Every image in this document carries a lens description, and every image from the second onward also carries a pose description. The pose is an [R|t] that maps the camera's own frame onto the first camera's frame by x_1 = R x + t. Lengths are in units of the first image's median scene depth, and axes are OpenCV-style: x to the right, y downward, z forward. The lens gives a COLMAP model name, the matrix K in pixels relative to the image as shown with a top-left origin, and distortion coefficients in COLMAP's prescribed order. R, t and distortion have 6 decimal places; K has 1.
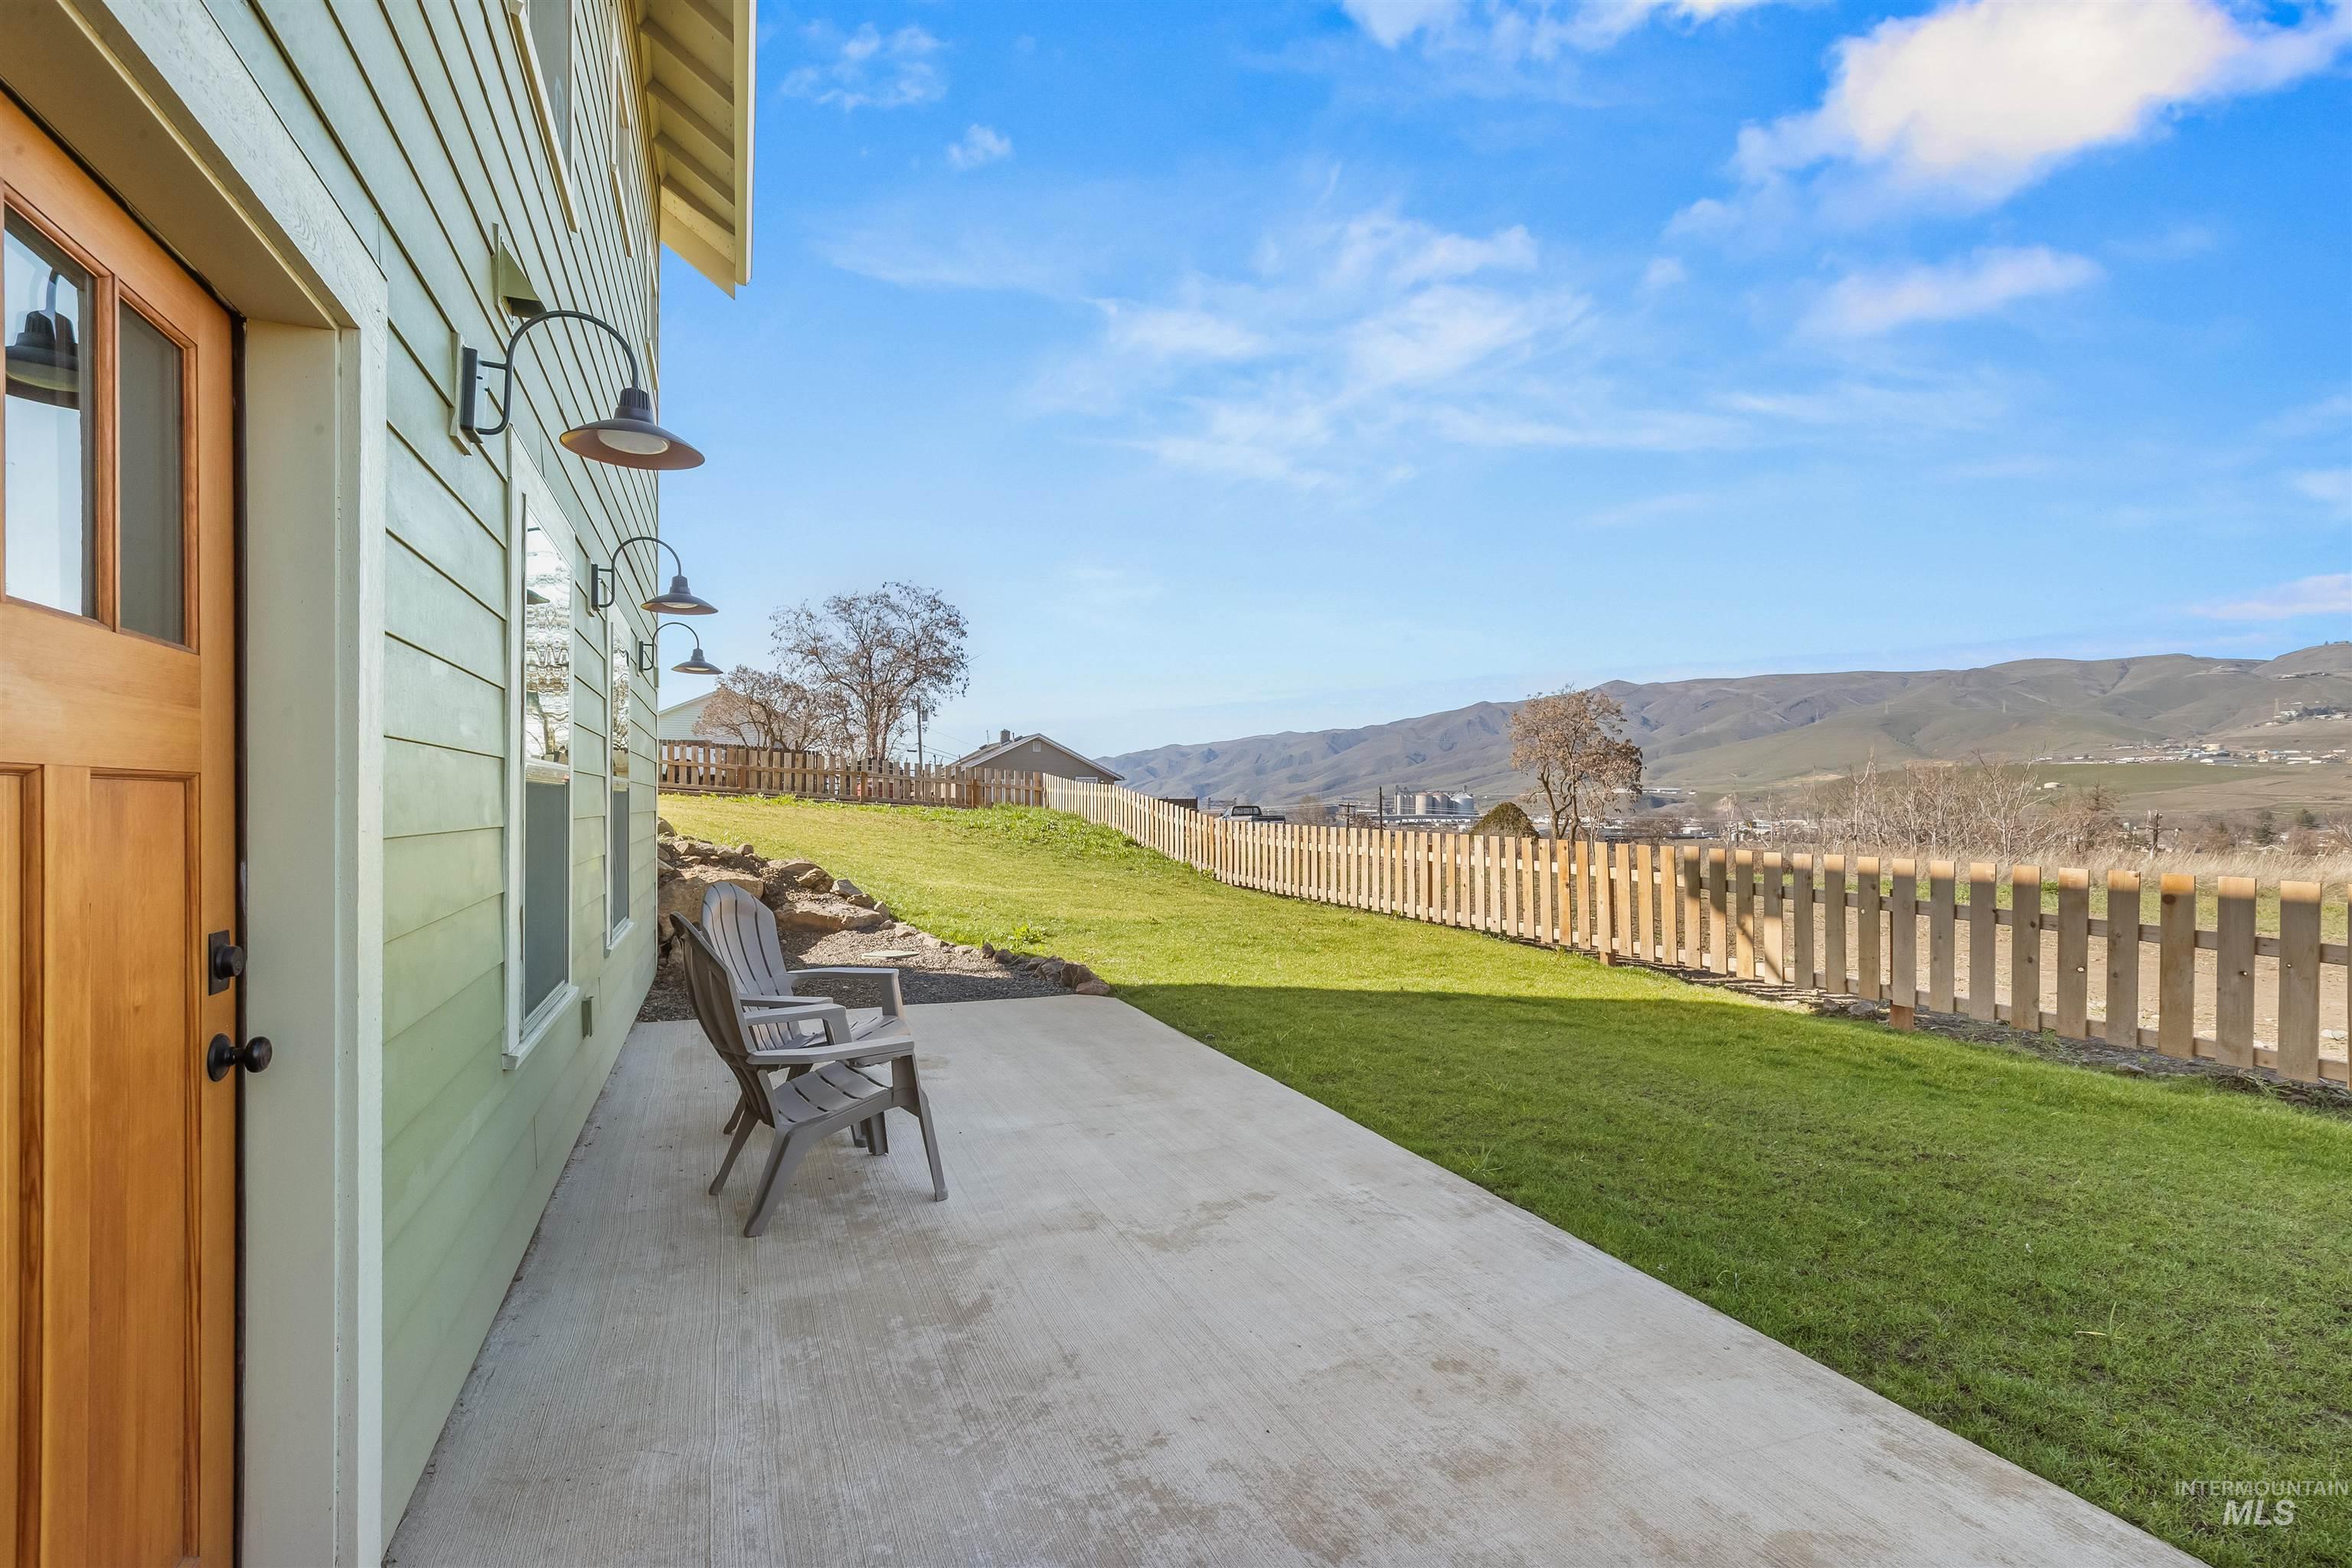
lens RADIAL K [[1067.5, 0, 1178.0], [0, 1067.5, 803.8], [0, 0, 1]] dist [-0.008363, 0.000230]
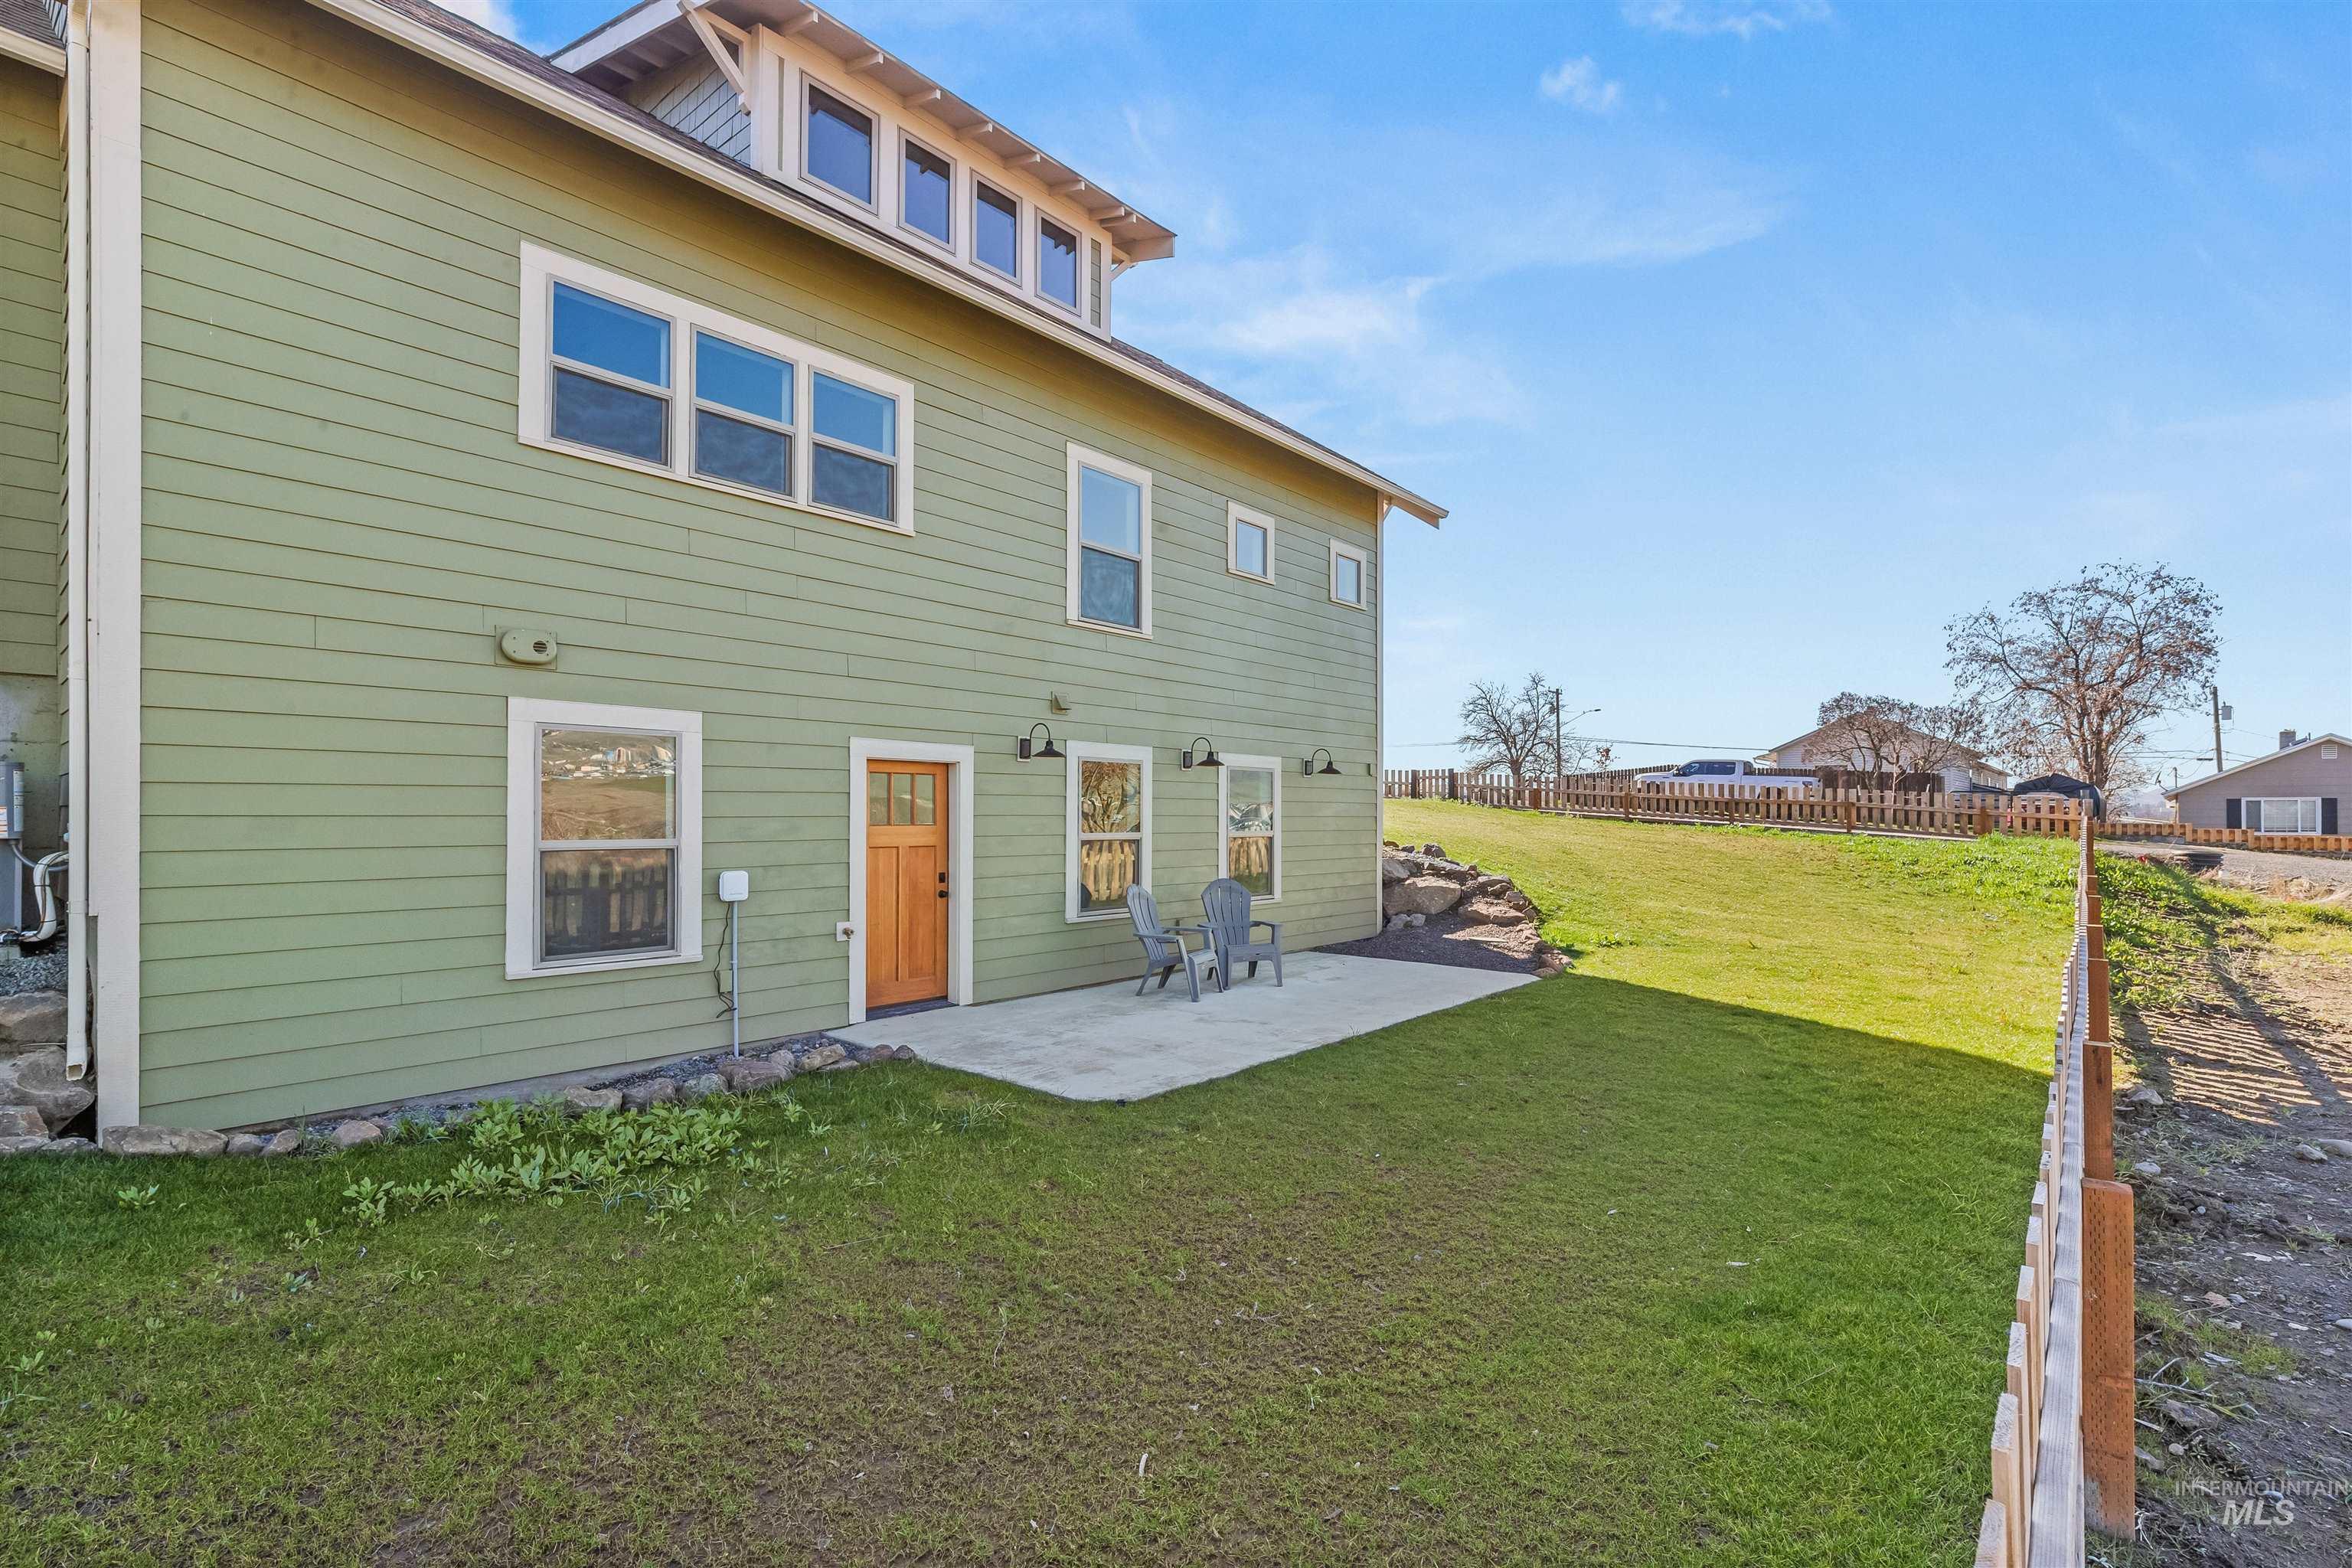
lens RADIAL K [[1067.5, 0, 1178.0], [0, 1067.5, 803.8], [0, 0, 1]] dist [-0.008363, 0.000230]
pose [[0.416962, -0.005997, -0.908904, 0.188186], [-0.004185, 0.999955, -0.008518, -0.007956], [0.908914, 0.007356, 0.416918, -0.009614]]
